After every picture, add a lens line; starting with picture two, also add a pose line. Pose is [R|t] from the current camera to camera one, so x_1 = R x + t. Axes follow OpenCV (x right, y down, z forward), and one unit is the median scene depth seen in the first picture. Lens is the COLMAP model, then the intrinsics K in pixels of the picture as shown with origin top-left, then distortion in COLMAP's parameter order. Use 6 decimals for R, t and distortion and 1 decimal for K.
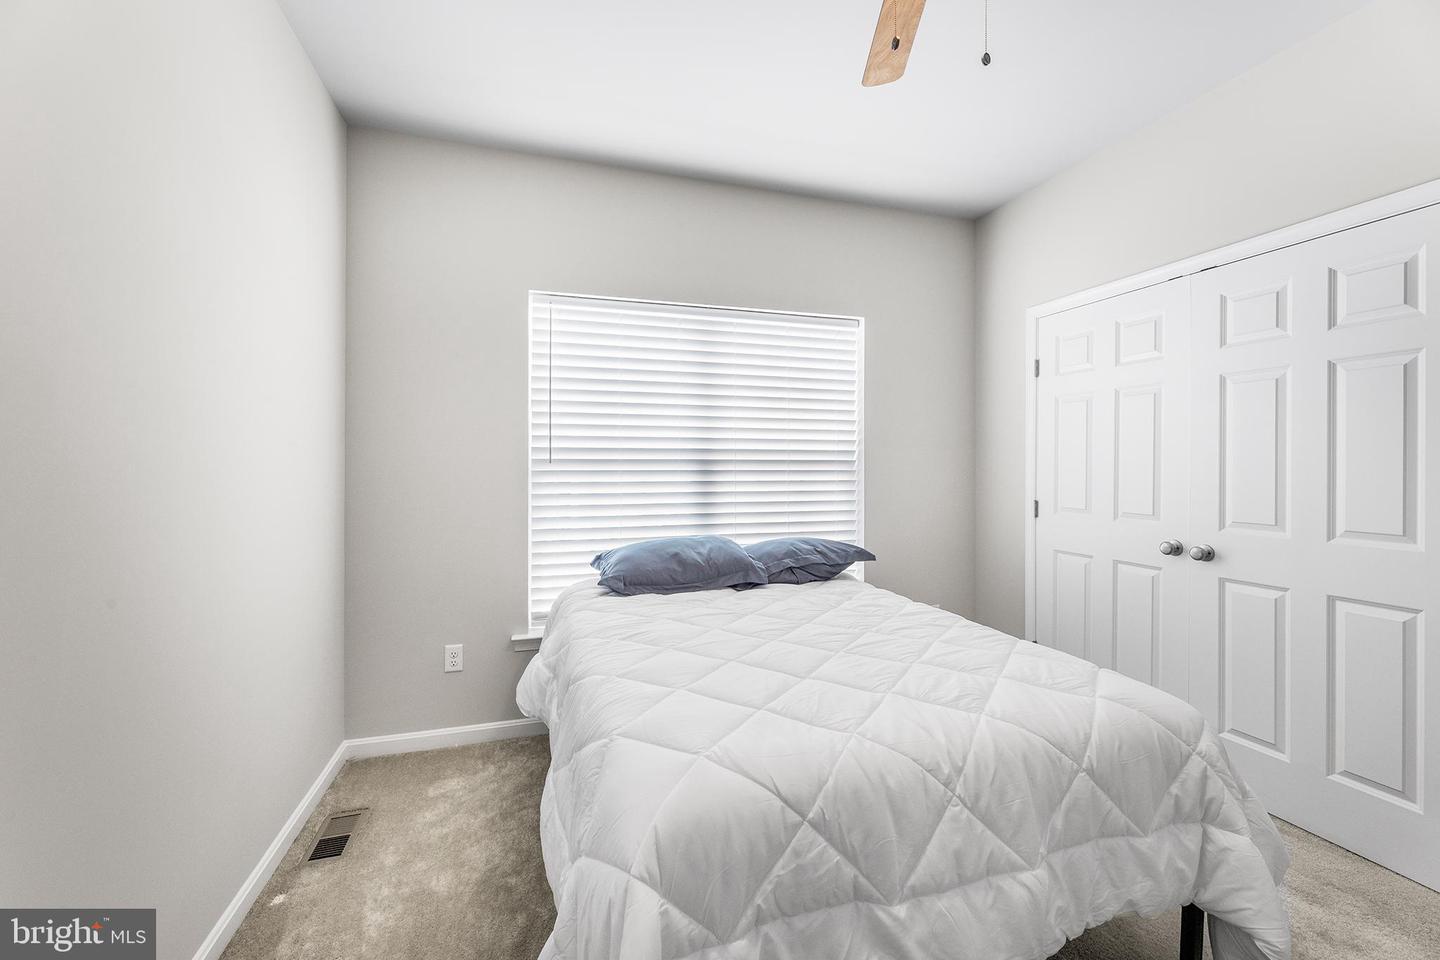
lens RADIAL K [[585.1, 0, 719.4], [0, 585.1, 476.3], [0, 0, 1]] dist [0.000305, -0.000125]
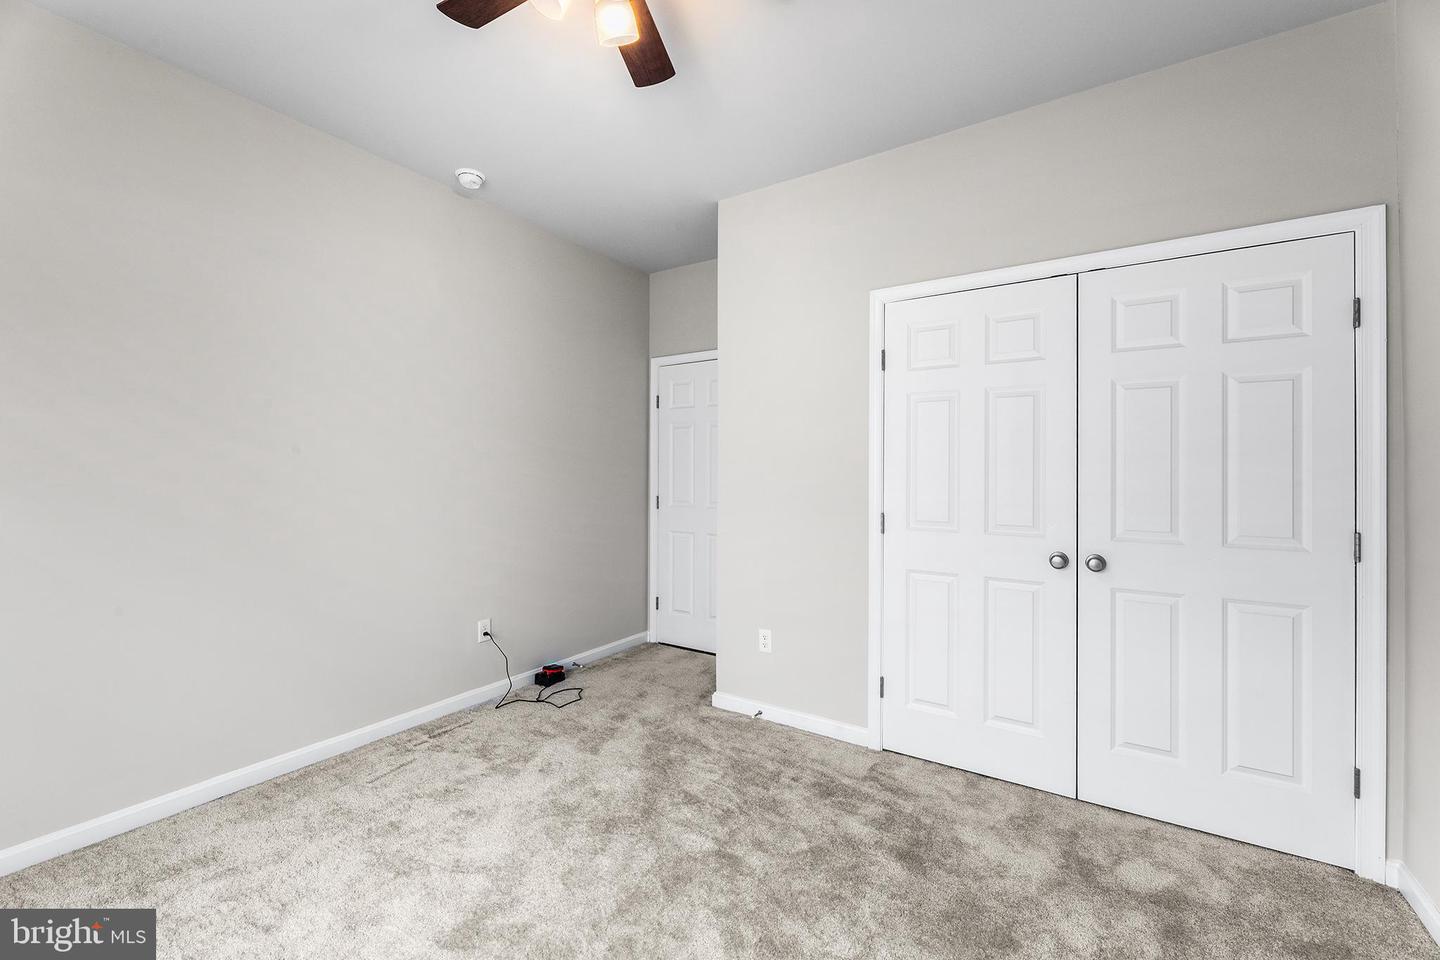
lens RADIAL K [[585.1, 0, 719.4], [0, 585.1, 476.3], [0, 0, 1]] dist [0.000305, -0.000125]
pose [[0.788942, -0.013656, 0.614316, -0.213696], [0.018457, 0.999829, -0.001477, -0.019766], [-0.614191, 0.012503, 0.789059, 0.534456]]
